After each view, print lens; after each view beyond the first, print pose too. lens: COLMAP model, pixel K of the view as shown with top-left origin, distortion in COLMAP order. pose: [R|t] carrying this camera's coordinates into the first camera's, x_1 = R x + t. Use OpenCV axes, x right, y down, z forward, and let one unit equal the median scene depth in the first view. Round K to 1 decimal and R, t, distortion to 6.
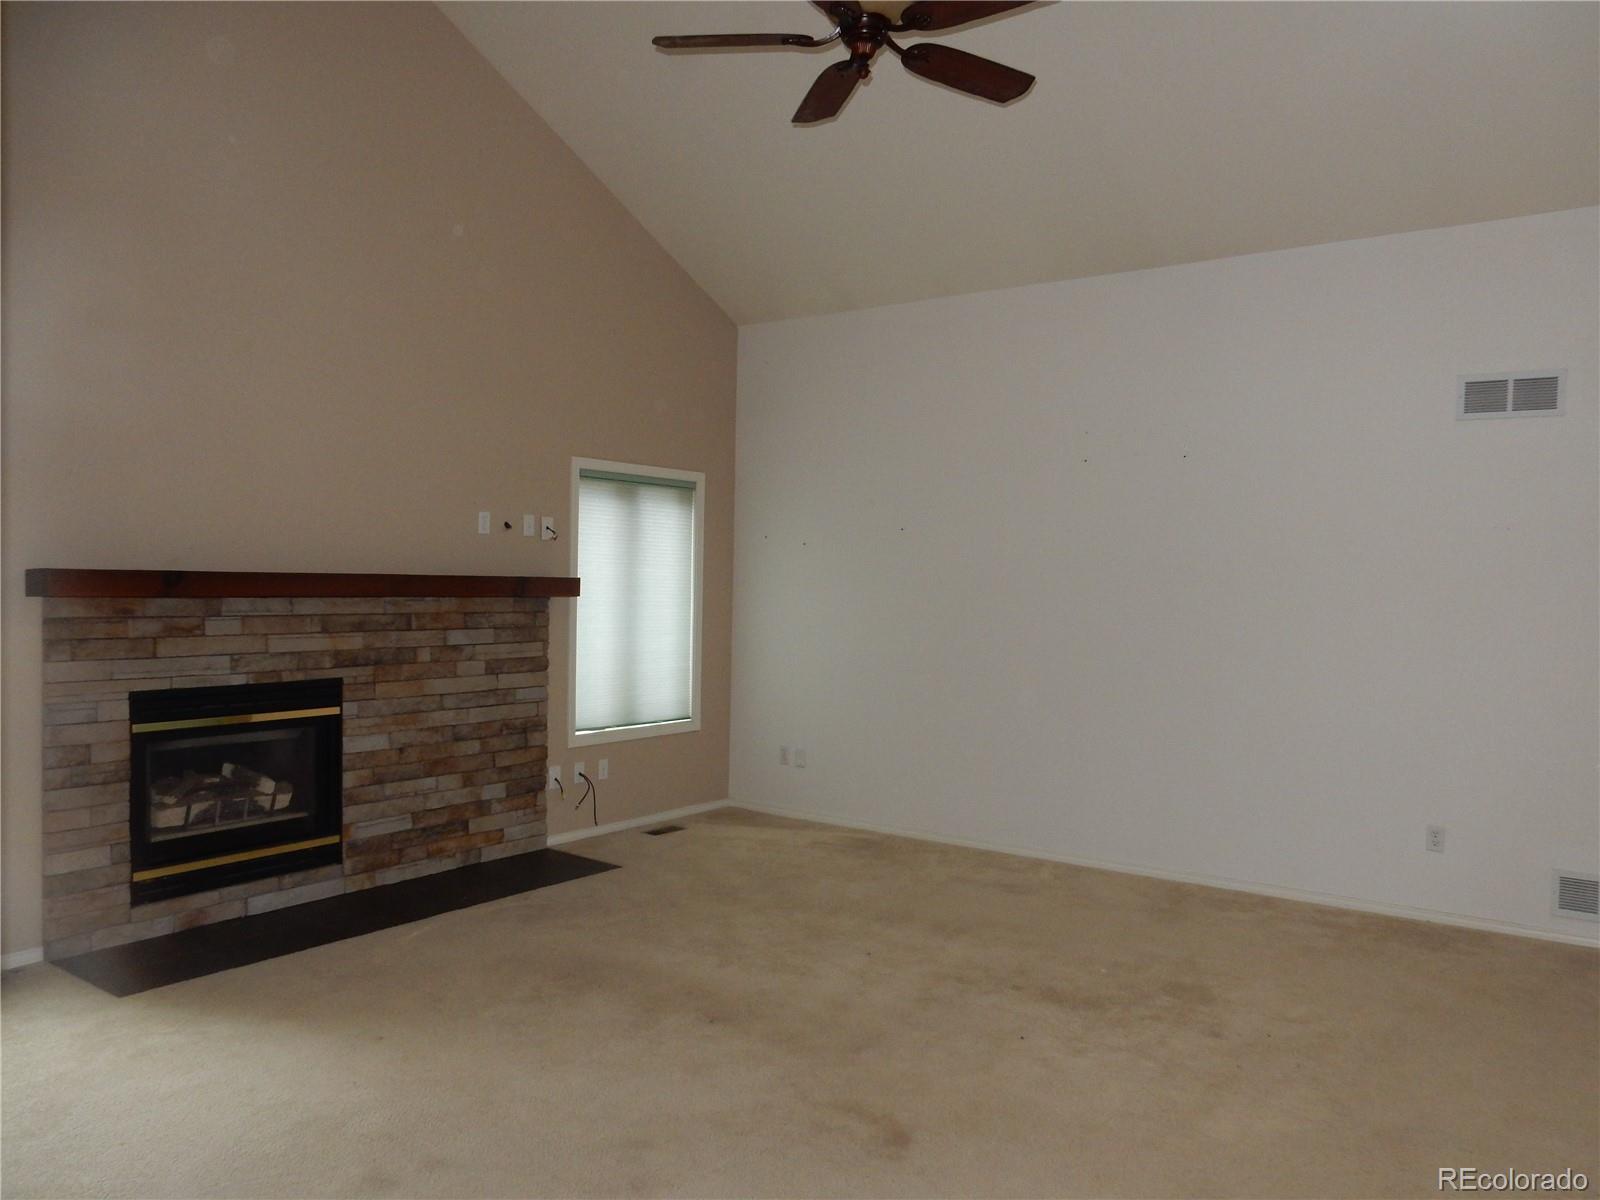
lens RADIAL K [[1179.4, 0, 810.2], [0, 1179.4, 603.6], [0, 0, 1]] dist [0.002664, -0.001953]
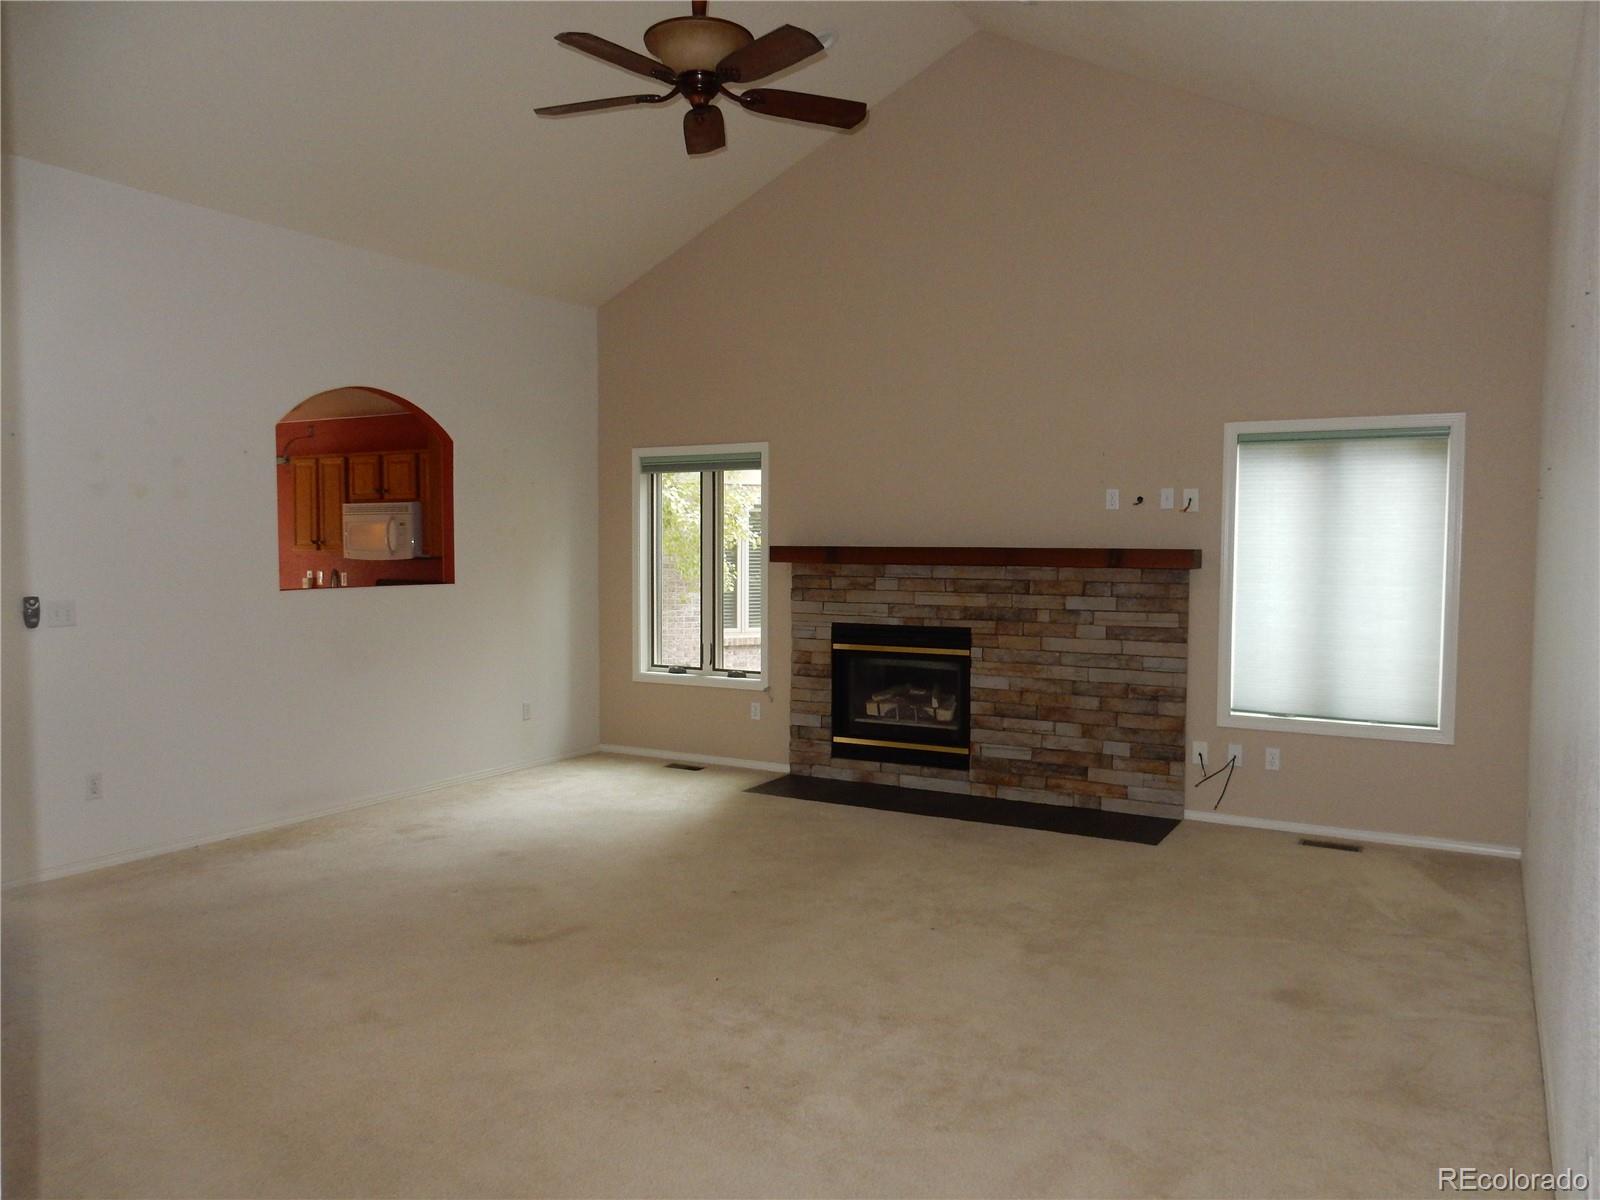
lens RADIAL K [[1179.4, 0, 810.2], [0, 1179.4, 603.6], [0, 0, 1]] dist [0.002664, -0.001953]
pose [[0.118032, 0.036934, -0.992323, 0.814560], [-0.021809, 0.999163, 0.034595, -0.004472], [0.992770, 0.017558, 0.118739, 0.633218]]
